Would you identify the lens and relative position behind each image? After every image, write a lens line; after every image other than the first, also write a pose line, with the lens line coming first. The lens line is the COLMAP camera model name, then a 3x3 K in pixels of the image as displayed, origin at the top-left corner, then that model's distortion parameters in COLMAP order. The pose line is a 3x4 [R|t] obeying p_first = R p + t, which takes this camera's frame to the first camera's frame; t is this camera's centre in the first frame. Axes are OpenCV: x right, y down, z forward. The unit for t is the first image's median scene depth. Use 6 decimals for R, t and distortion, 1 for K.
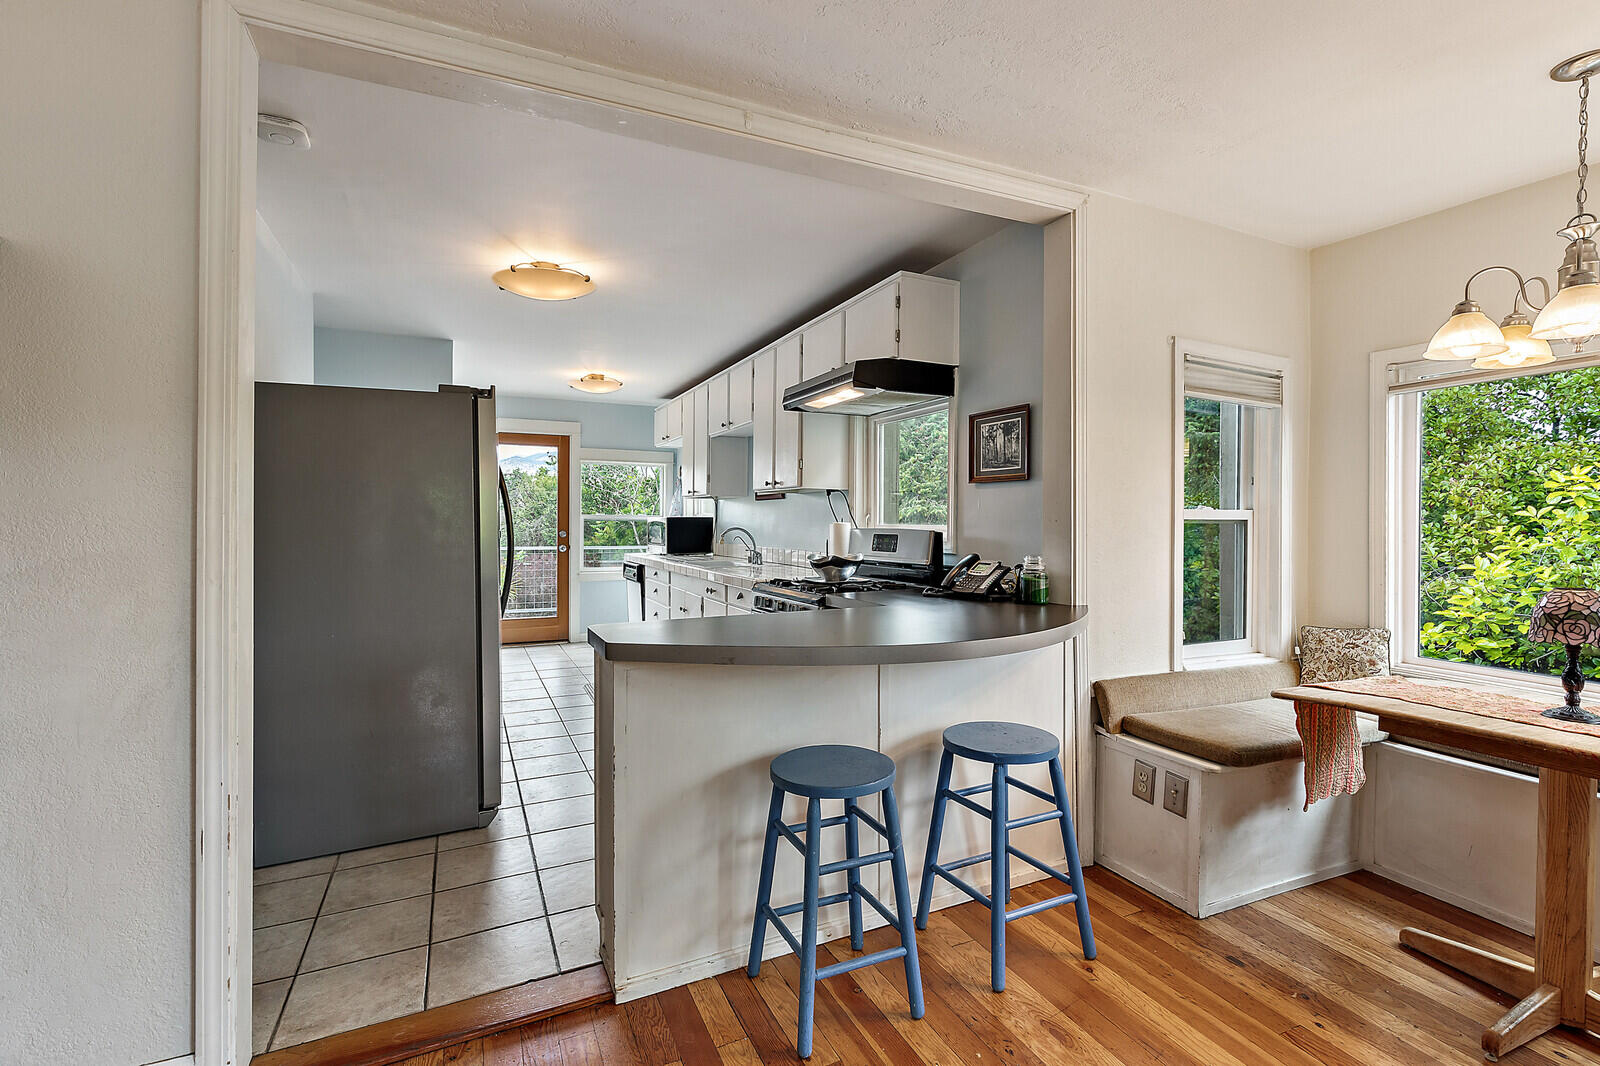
lens RADIAL K [[724.7, 0, 804.2], [0, 724.7, 525.1], [0, 0, 1]] dist [0.008513, -0.001112]
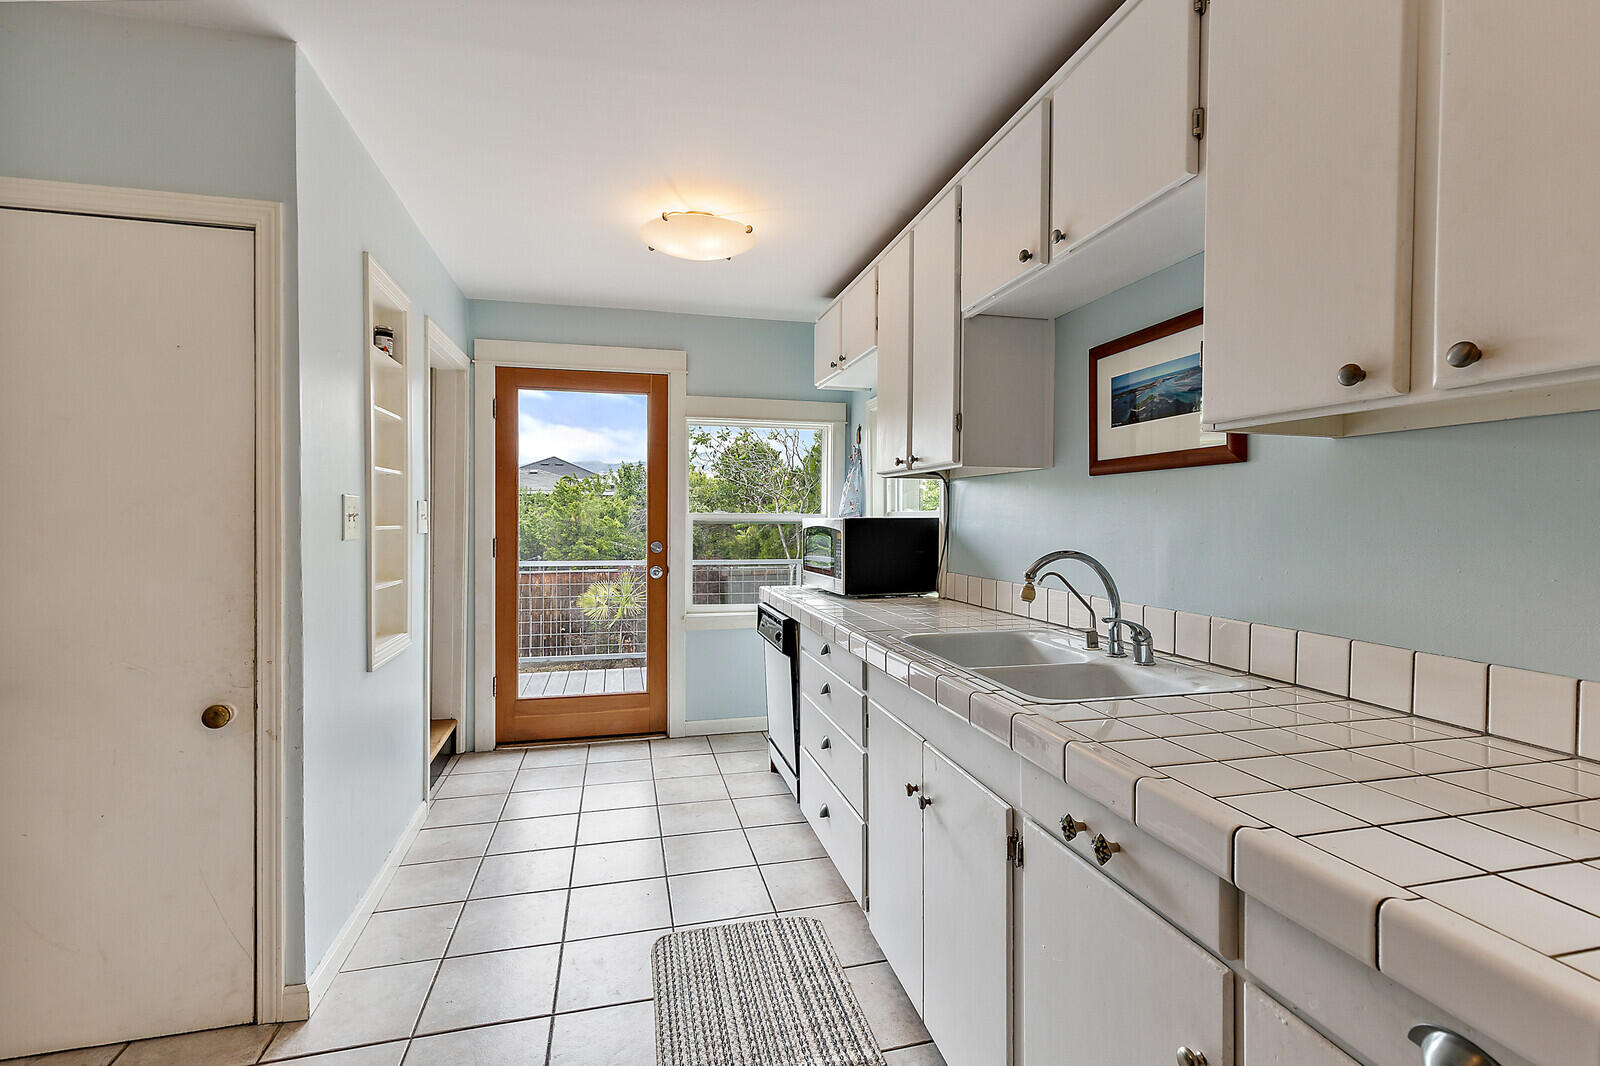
lens RADIAL K [[724.7, 0, 804.2], [0, 724.7, 525.1], [0, 0, 1]] dist [0.008513, -0.001112]
pose [[0.980784, 0.001391, -0.195090, -0.120485], [-0.000624, 0.999992, 0.003996, -0.008389], [0.195094, -0.003798, 0.980777, 0.519162]]
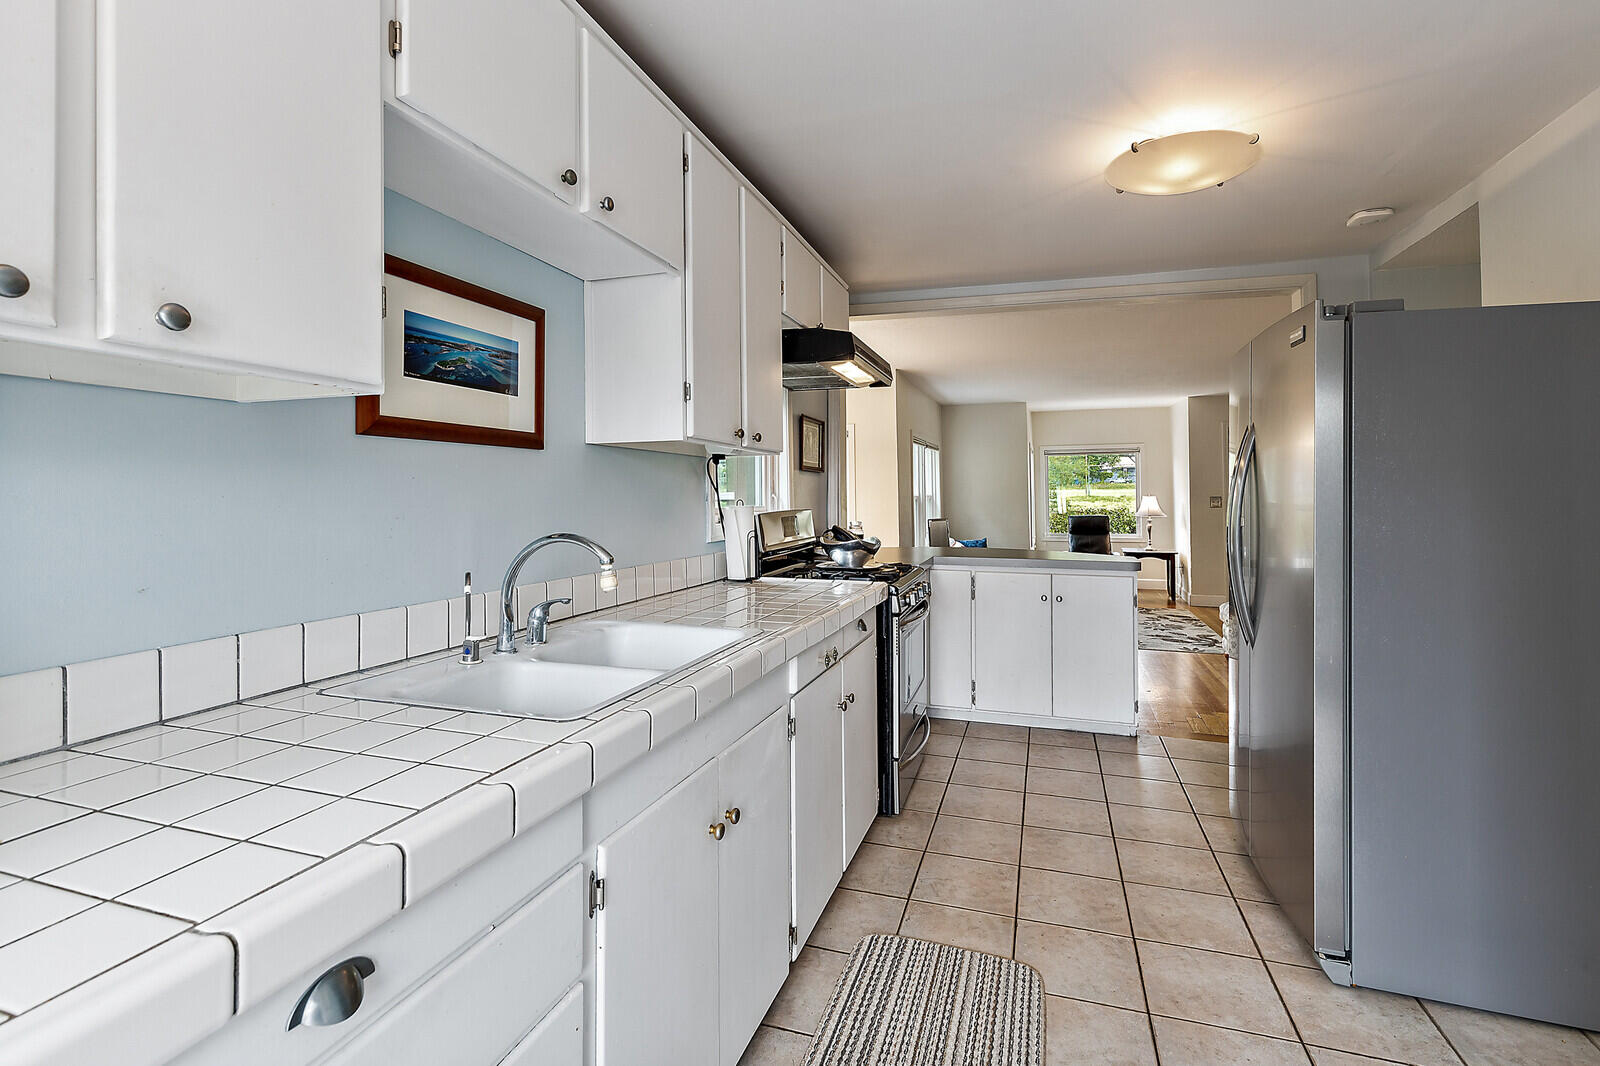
lens RADIAL K [[731.9, 0, 800.7], [0, 731.9, 463.8], [0, 0, 1]] dist [0.002705, 0.000762]
pose [[-0.719032, 0.021791, 0.694635, -0.305885], [-0.003206, 0.999394, -0.034670, -0.013372], [-0.694969, -0.027156, -0.718526, 0.932017]]
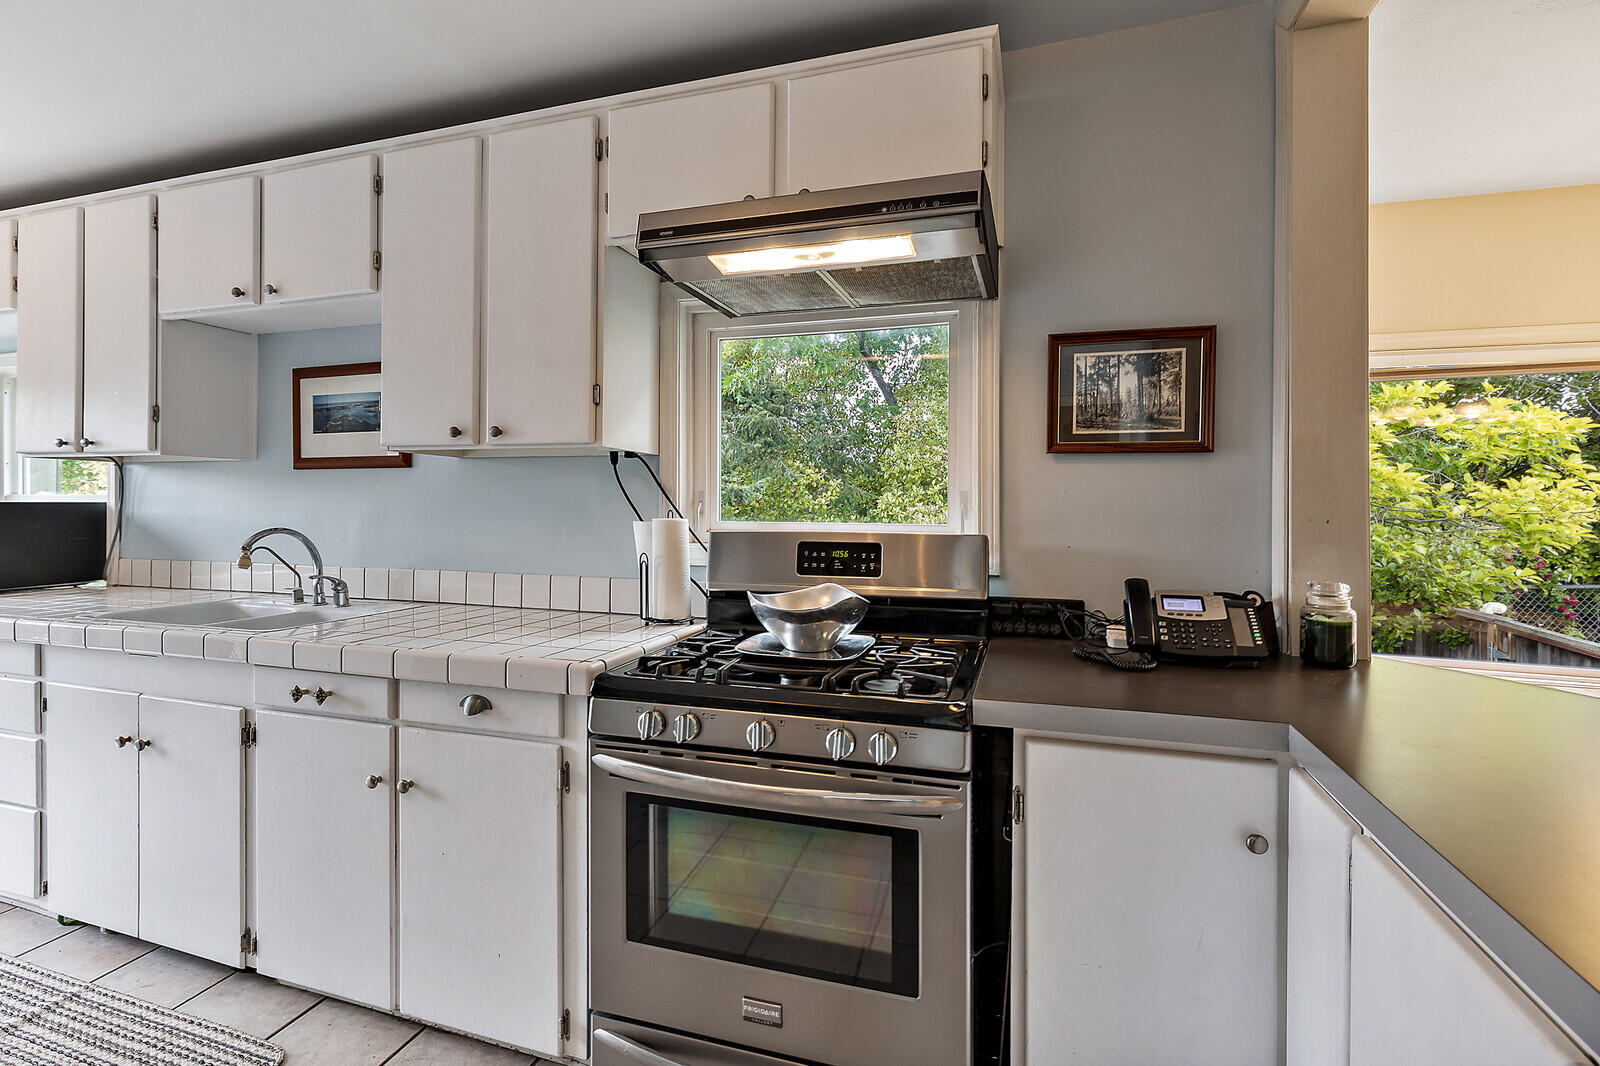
lens RADIAL K [[731.2, 0, 809.2], [0, 731.2, 509.1], [0, 0, 1]] dist [0.000161, -0.000628]
pose [[0.680007, -0.002022, 0.733203, -0.163352], [0.001628, 0.999998, 0.001249, -0.006972], [-0.733204, 0.000344, 0.680009, 0.368489]]
